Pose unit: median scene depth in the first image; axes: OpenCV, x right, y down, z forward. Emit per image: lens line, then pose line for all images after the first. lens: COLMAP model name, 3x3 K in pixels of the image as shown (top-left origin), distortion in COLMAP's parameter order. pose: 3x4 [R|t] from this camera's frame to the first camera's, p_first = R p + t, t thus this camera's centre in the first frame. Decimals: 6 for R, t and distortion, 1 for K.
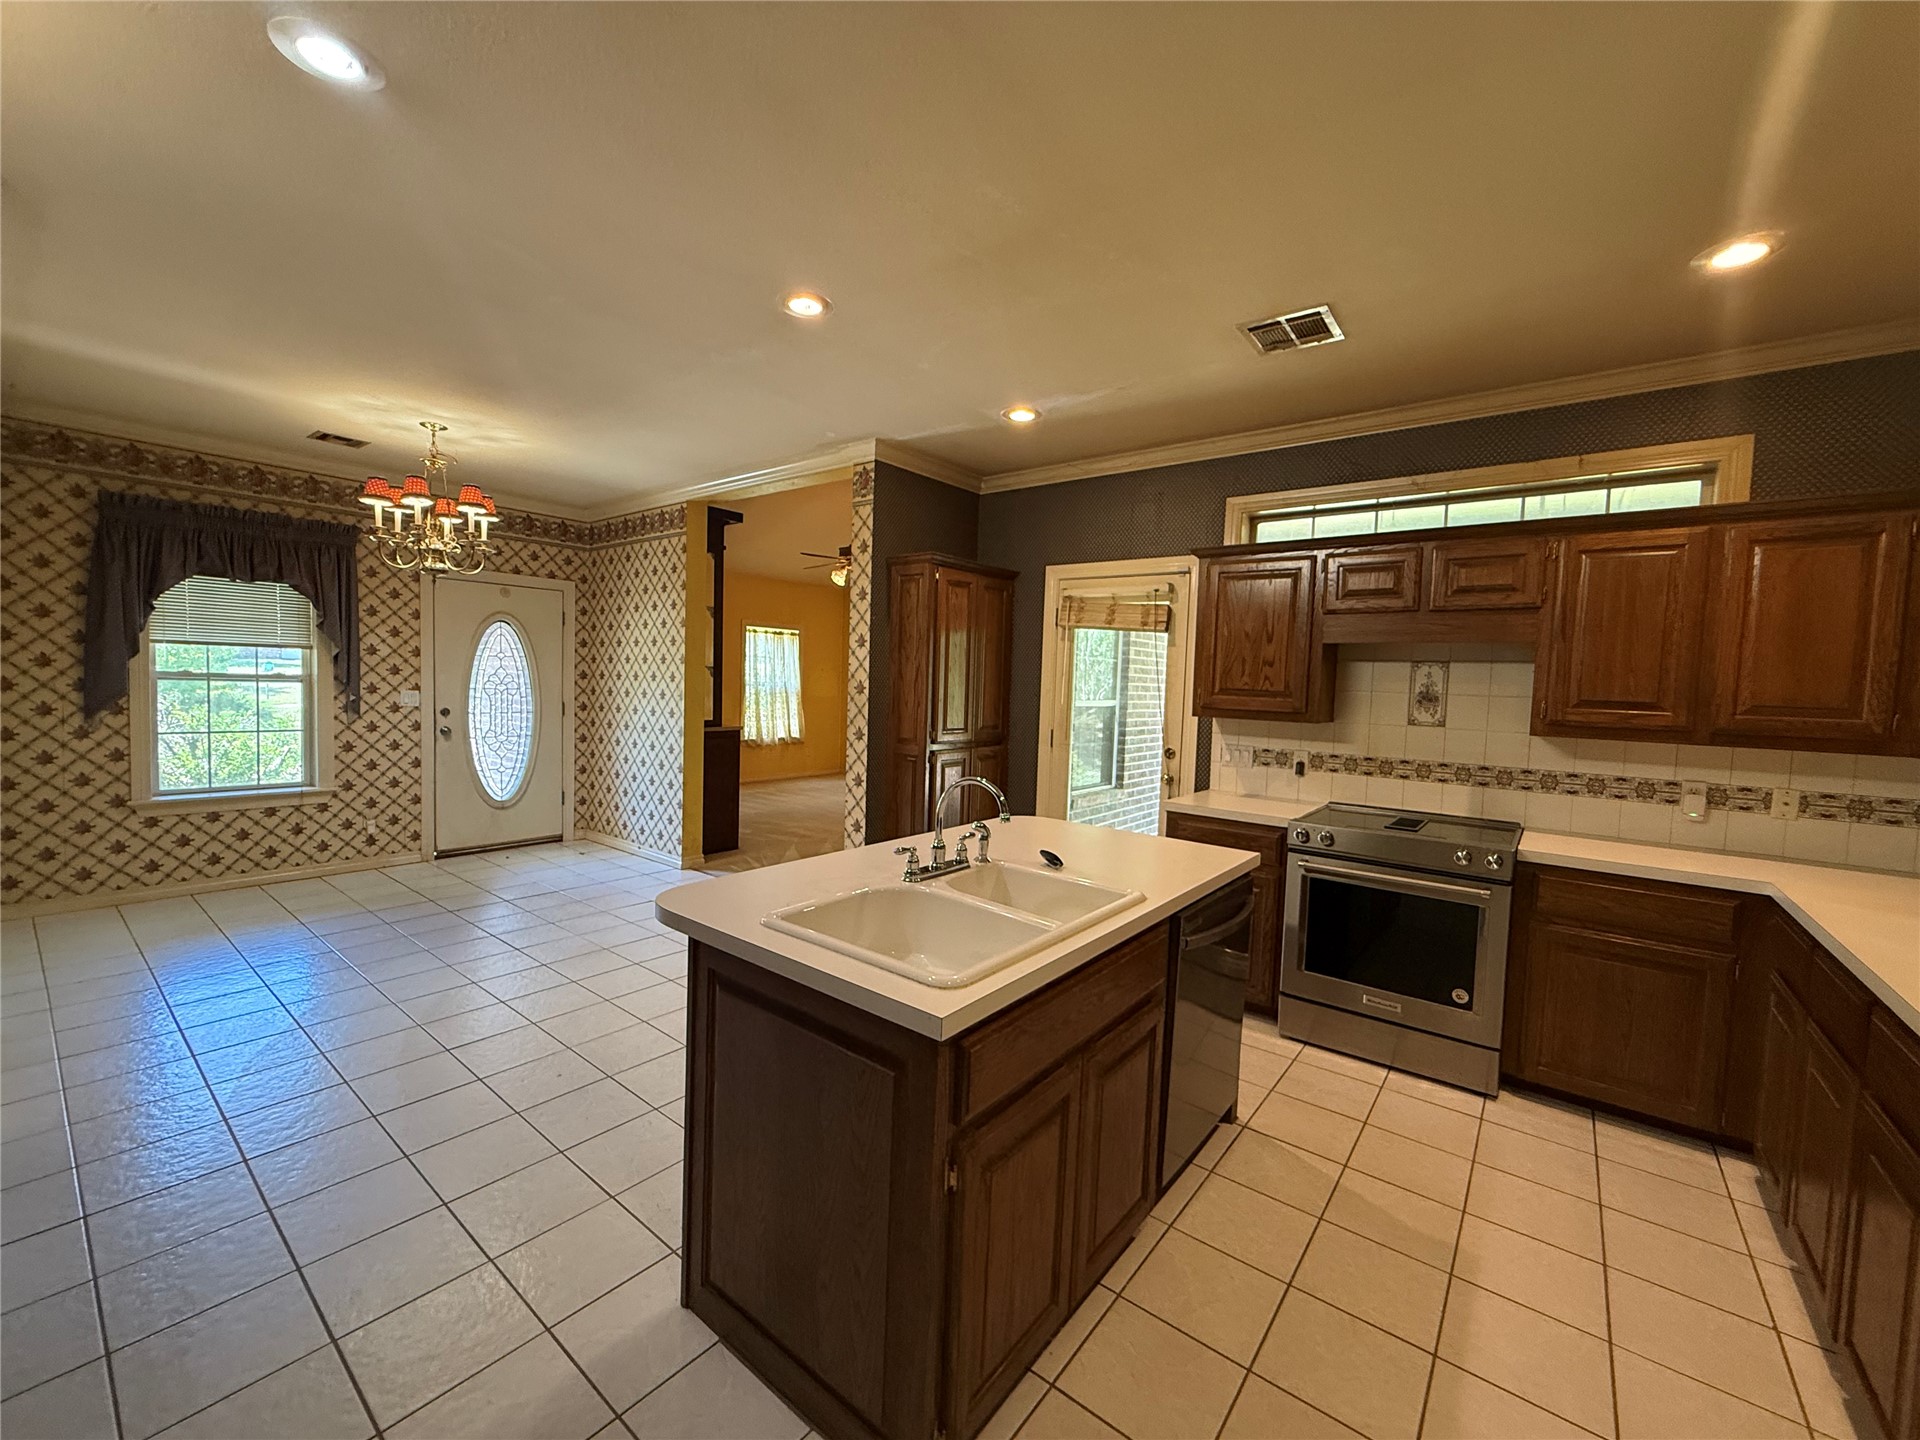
lens RADIAL K [[767.4, 0, 952.6], [0, 767.4, 721.3], [0, 0, 1]] dist [-0.000643, 0.000406]
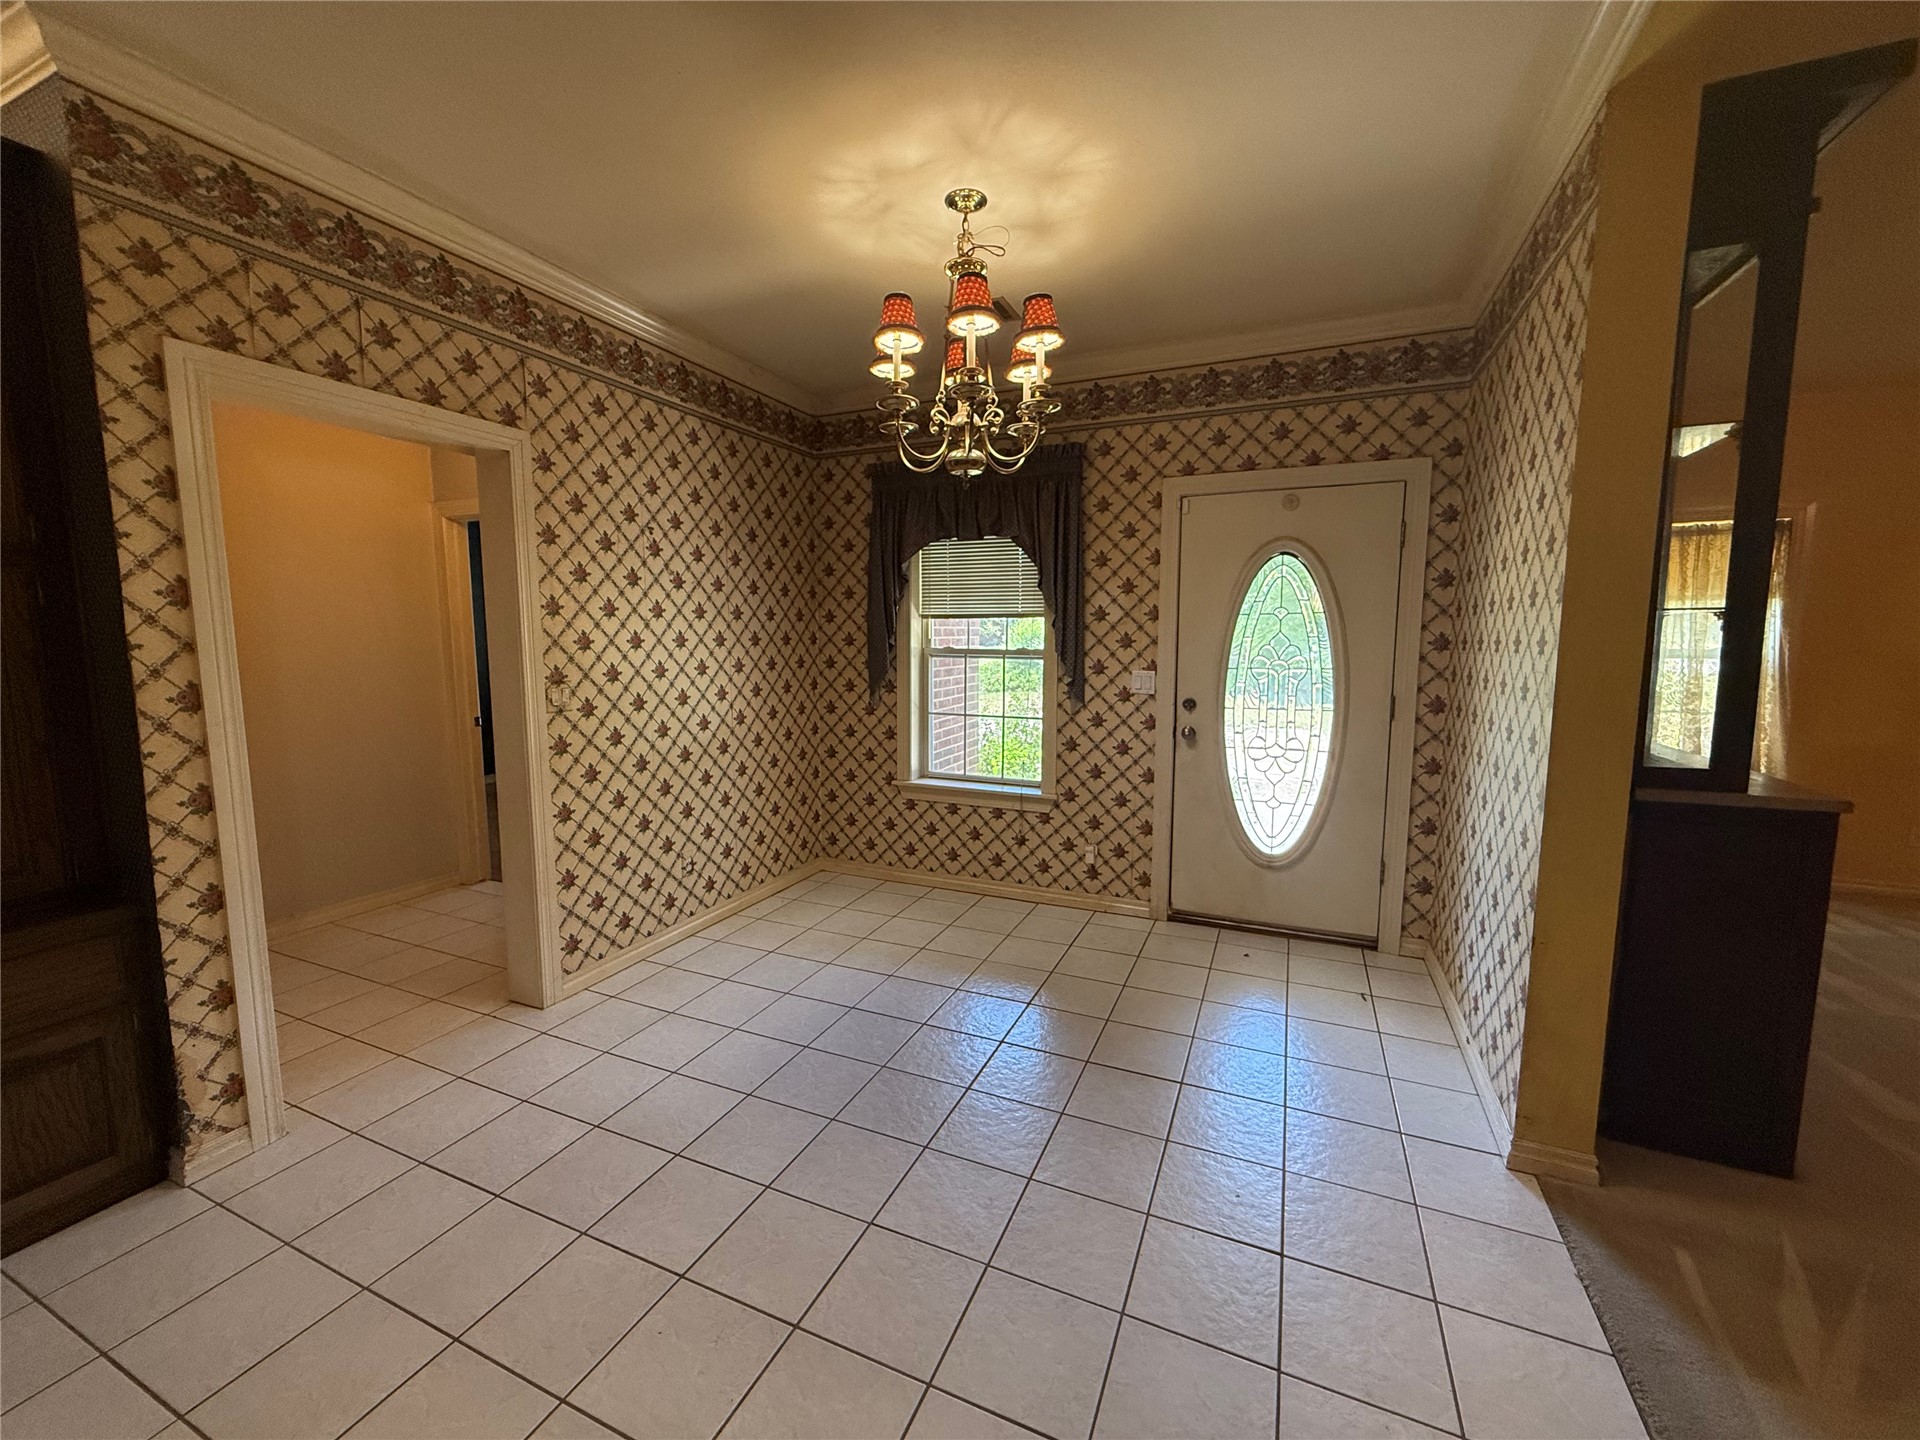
lens RADIAL K [[767.4, 0, 952.6], [0, 767.4, 721.3], [0, 0, 1]] dist [-0.000643, 0.000406]
pose [[0.251374, 0.074242, -0.965039, -0.086371], [-0.044396, 0.996889, 0.065127, -0.033094], [0.966871, 0.026473, 0.253888, 0.681225]]
